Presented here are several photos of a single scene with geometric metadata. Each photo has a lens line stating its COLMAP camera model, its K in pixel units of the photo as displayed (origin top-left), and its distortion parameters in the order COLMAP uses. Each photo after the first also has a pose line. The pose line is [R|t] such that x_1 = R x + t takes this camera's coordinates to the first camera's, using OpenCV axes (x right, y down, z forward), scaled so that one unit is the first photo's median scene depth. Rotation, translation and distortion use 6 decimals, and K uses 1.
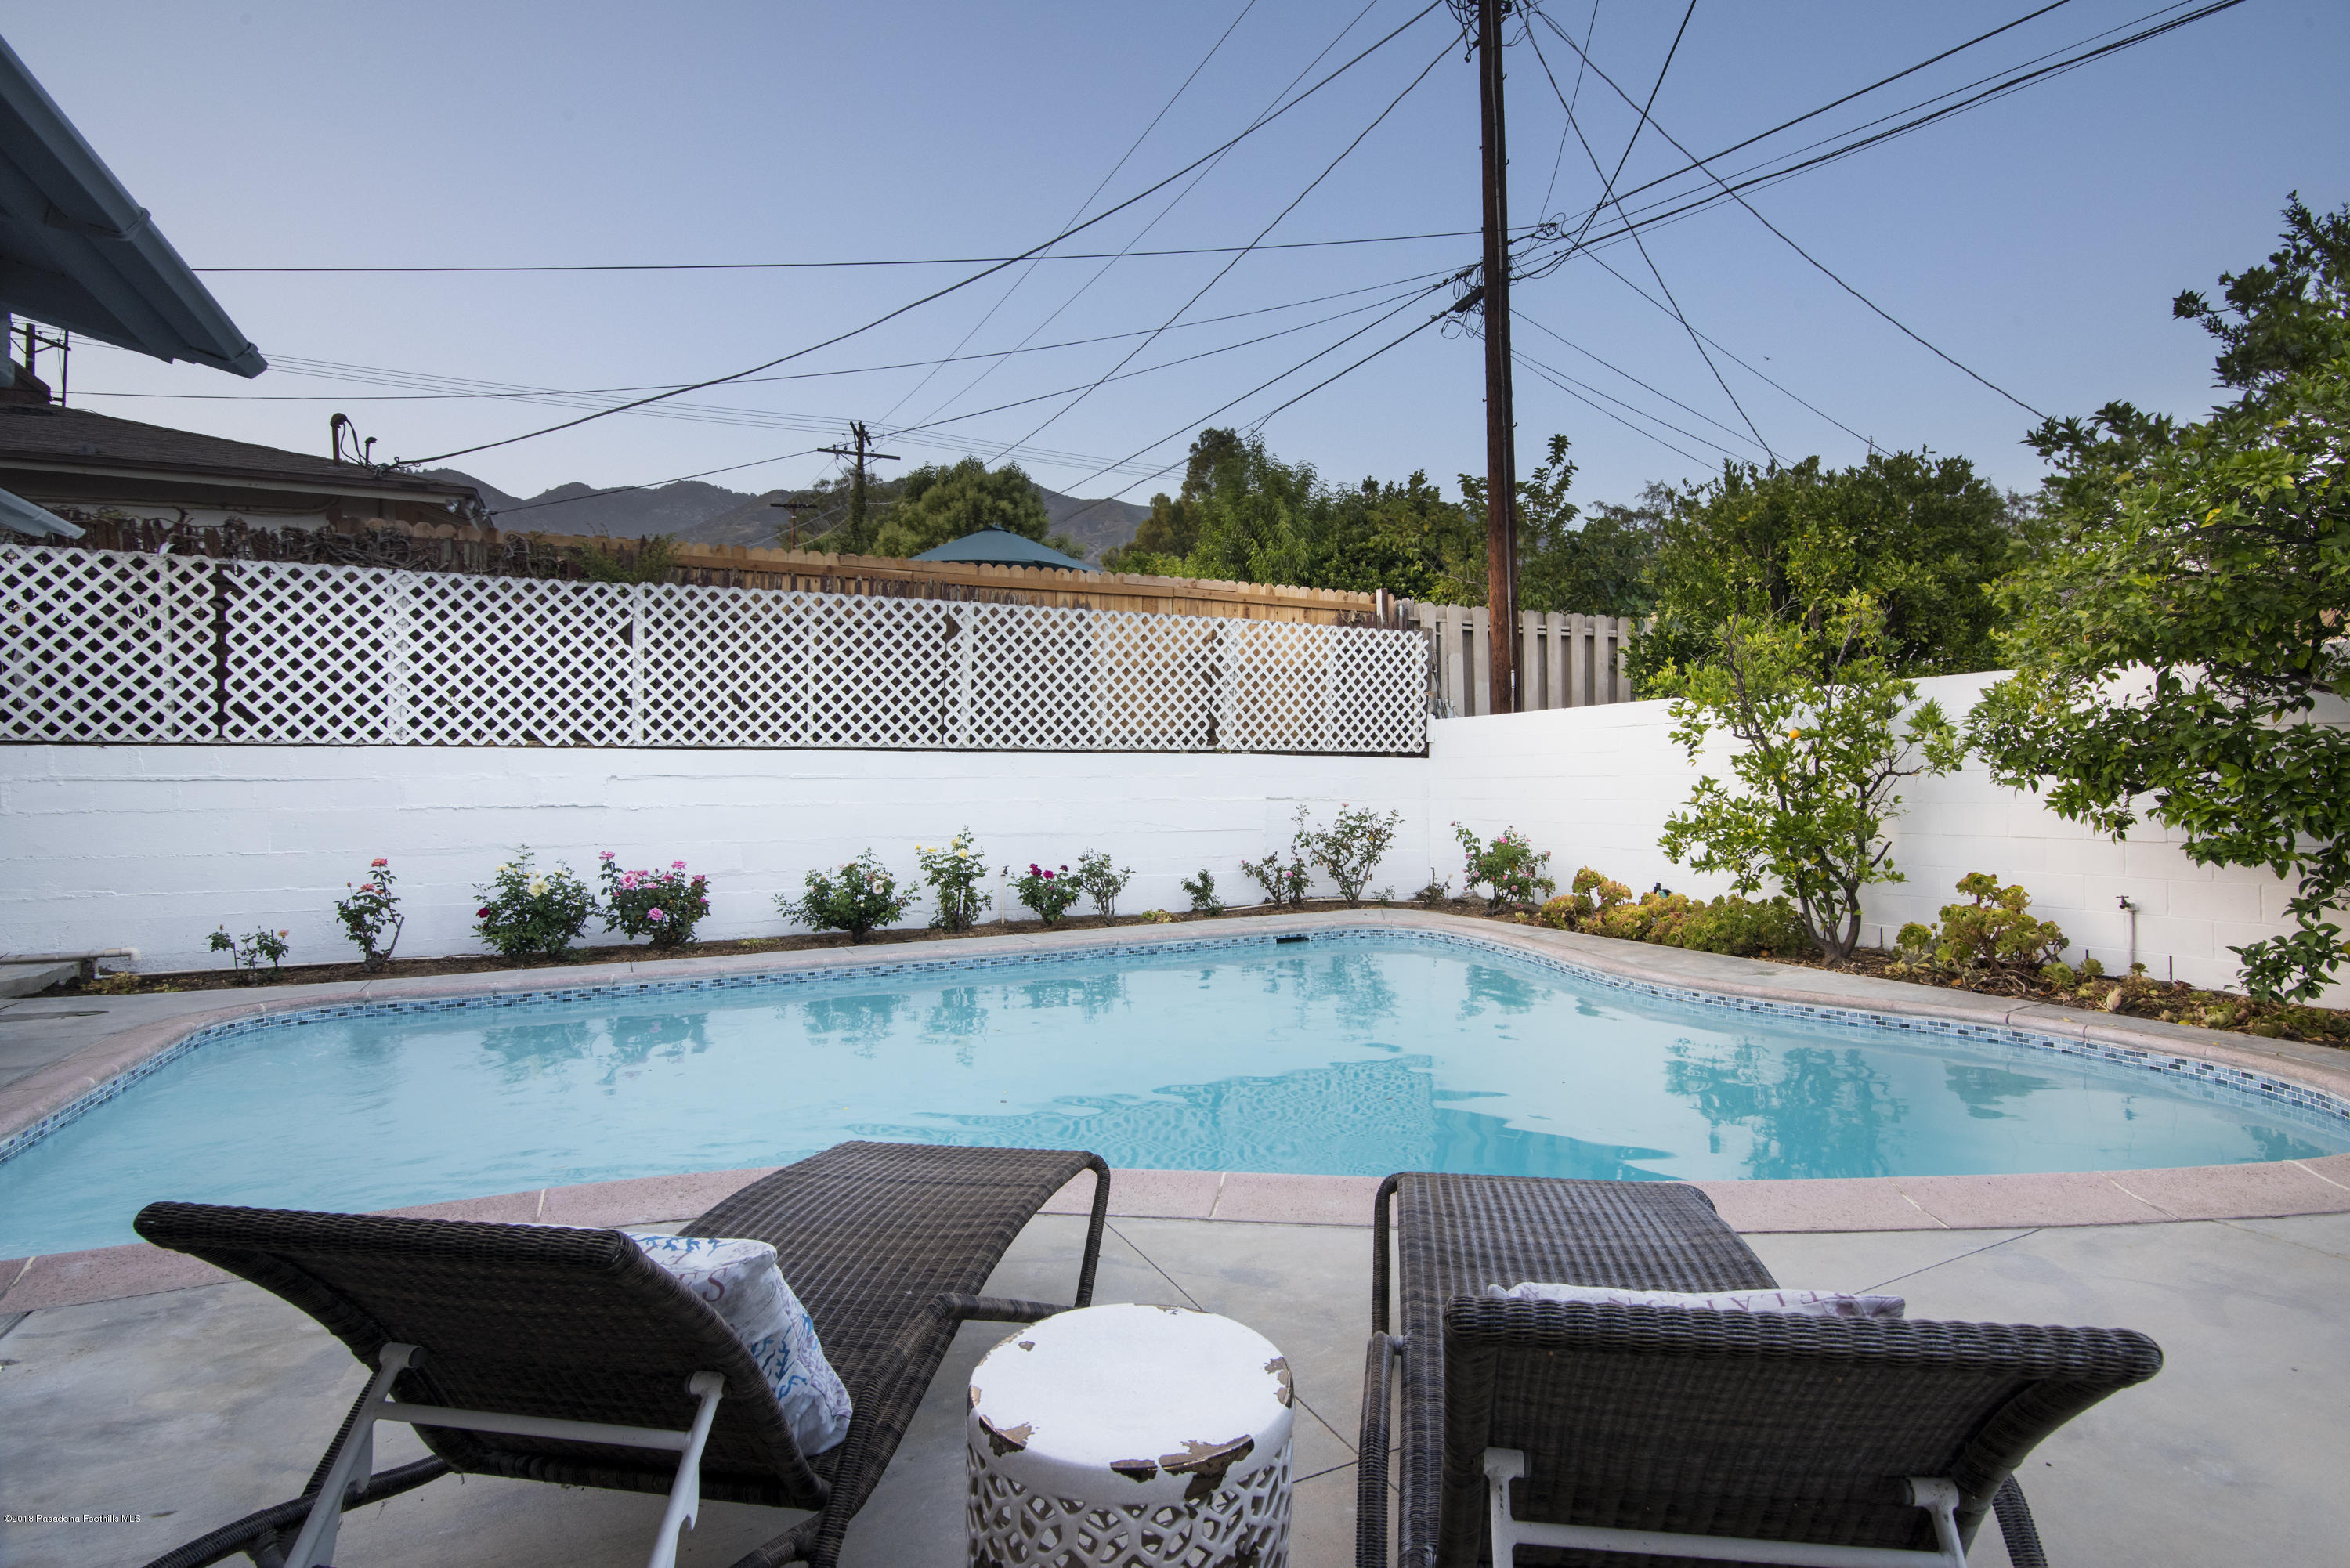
lens RADIAL K [[1116.0, 0, 1189.1], [0, 1116.0, 749.4], [0, 0, 1]] dist [-0.018018, -0.000139]
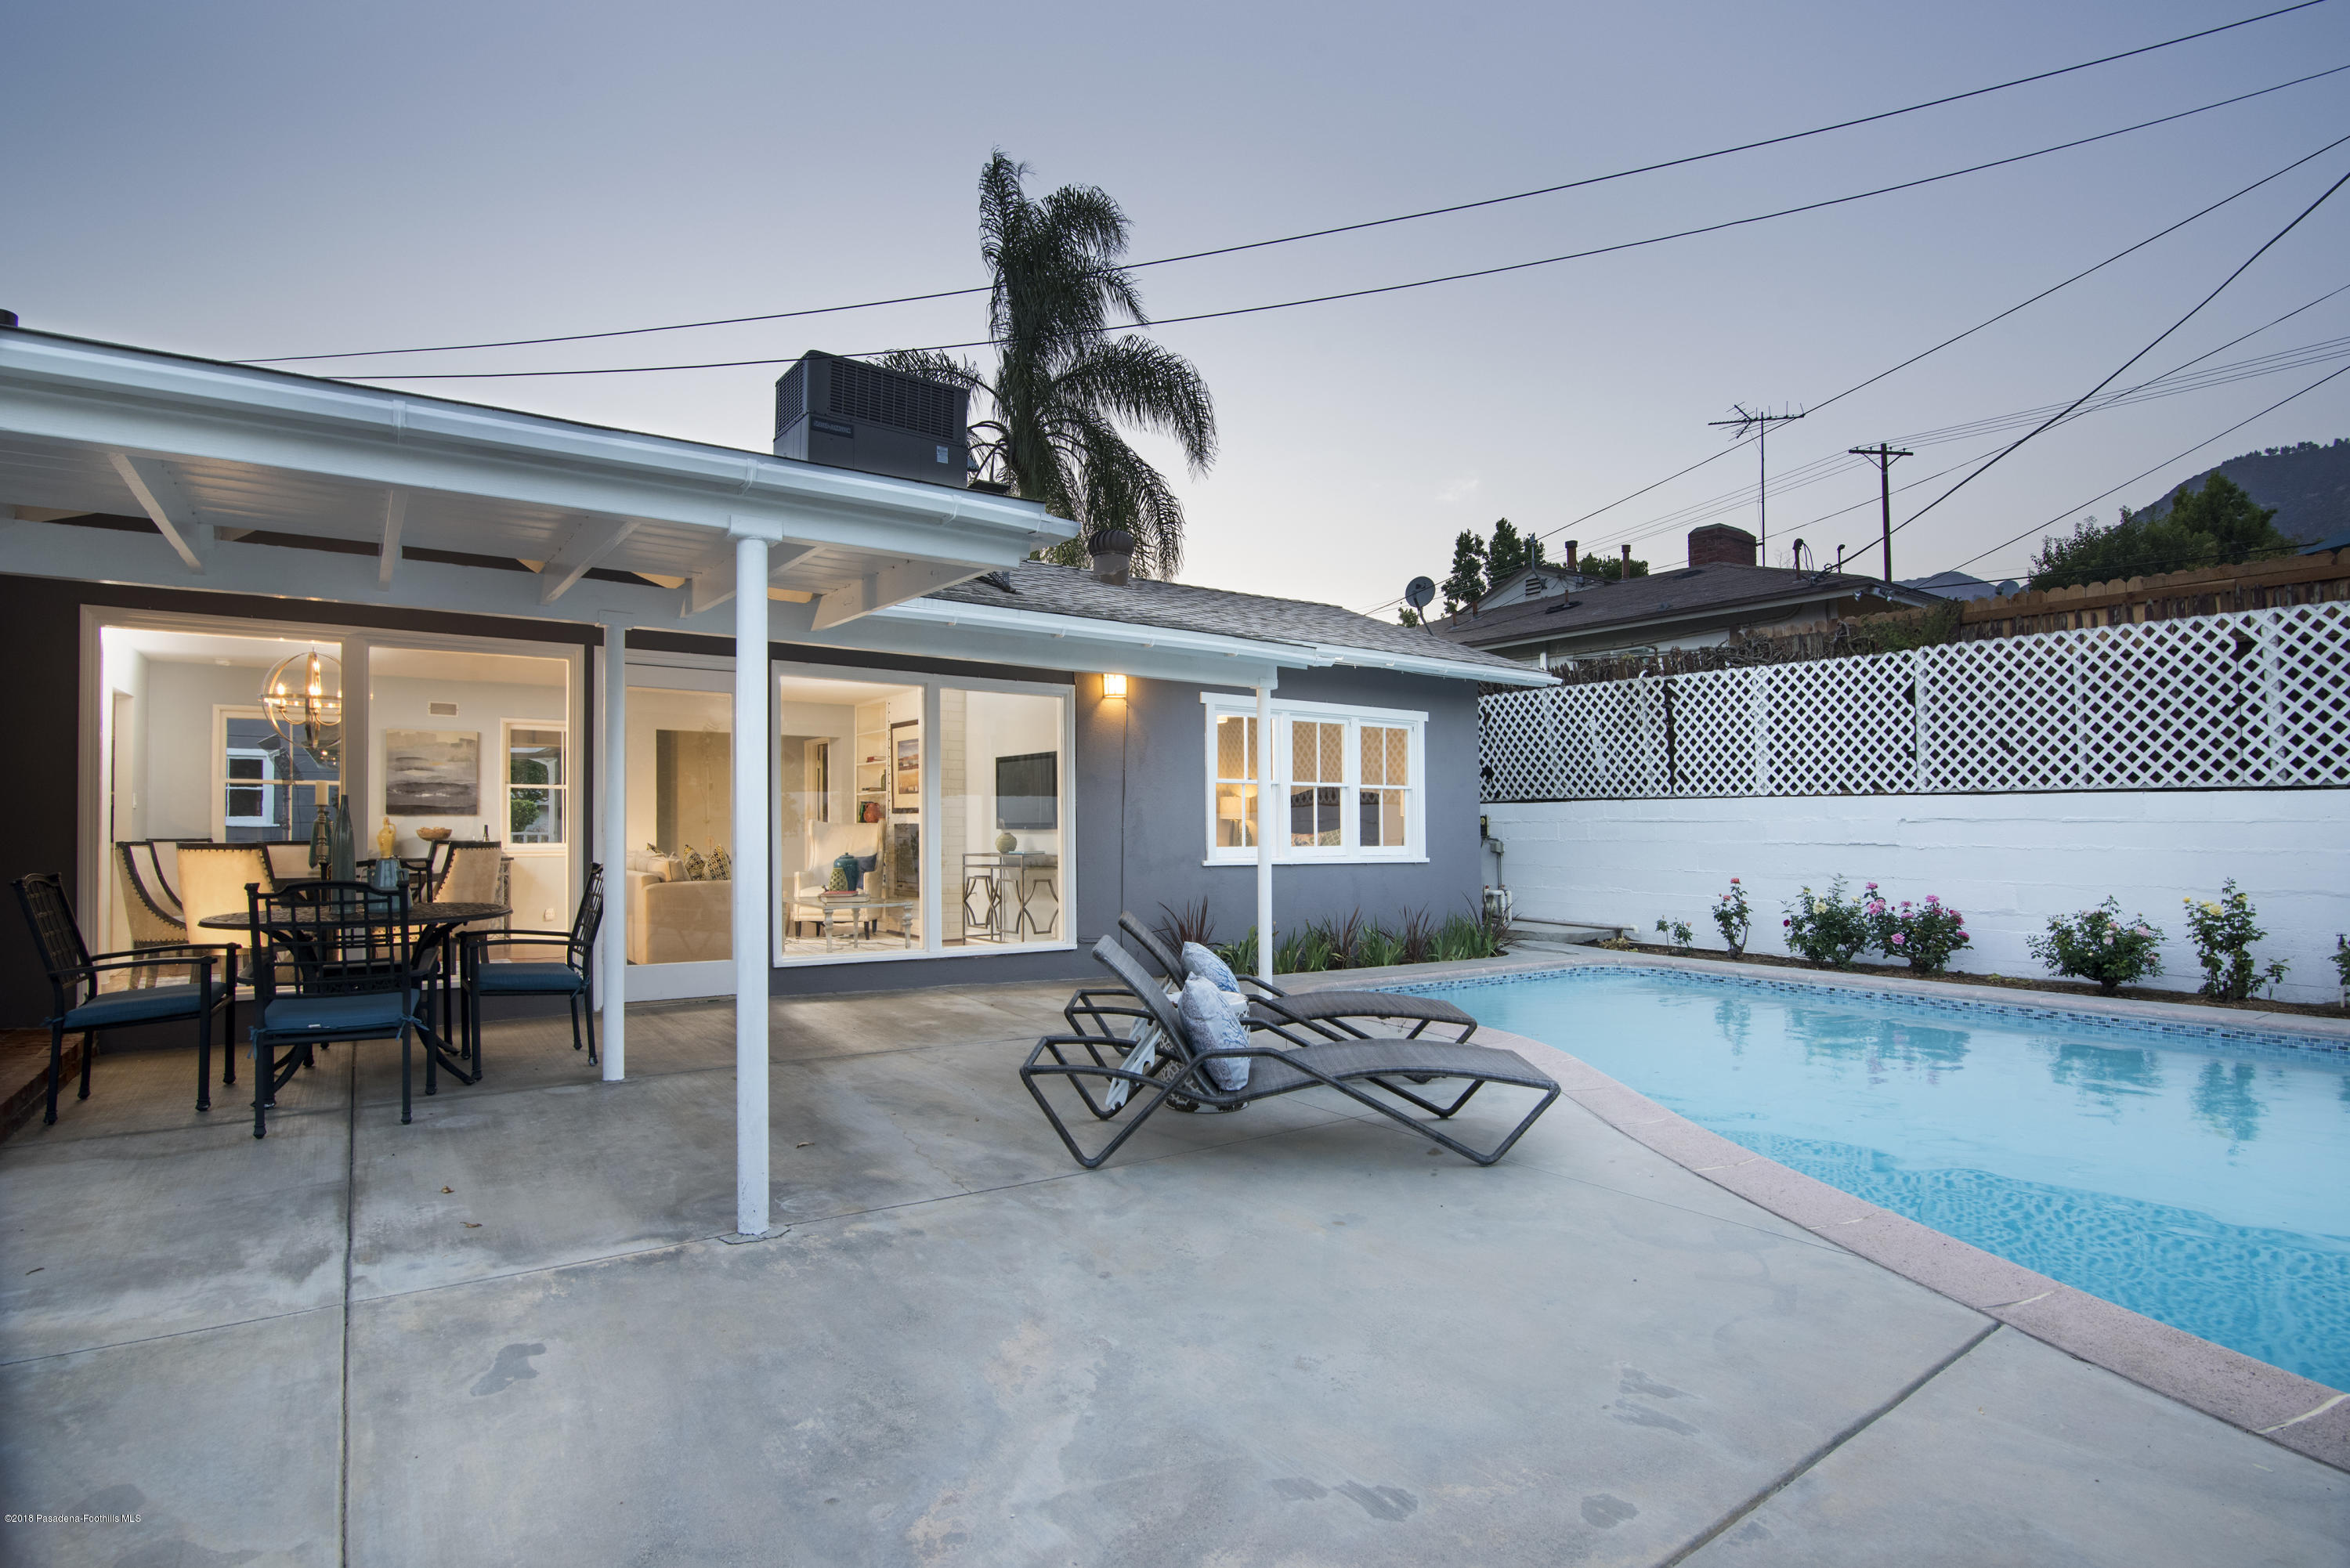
lens RADIAL K [[1116.0, 0, 1157.7], [0, 1116.0, 825.1], [0, 0, 1]] dist [-0.018018, -0.000139]
pose [[0.146932, 0.005949, -0.989129, 0.510210], [0.017614, 0.999808, 0.008630, 0.006724], [0.988990, -0.018690, 0.146799, 0.069274]]
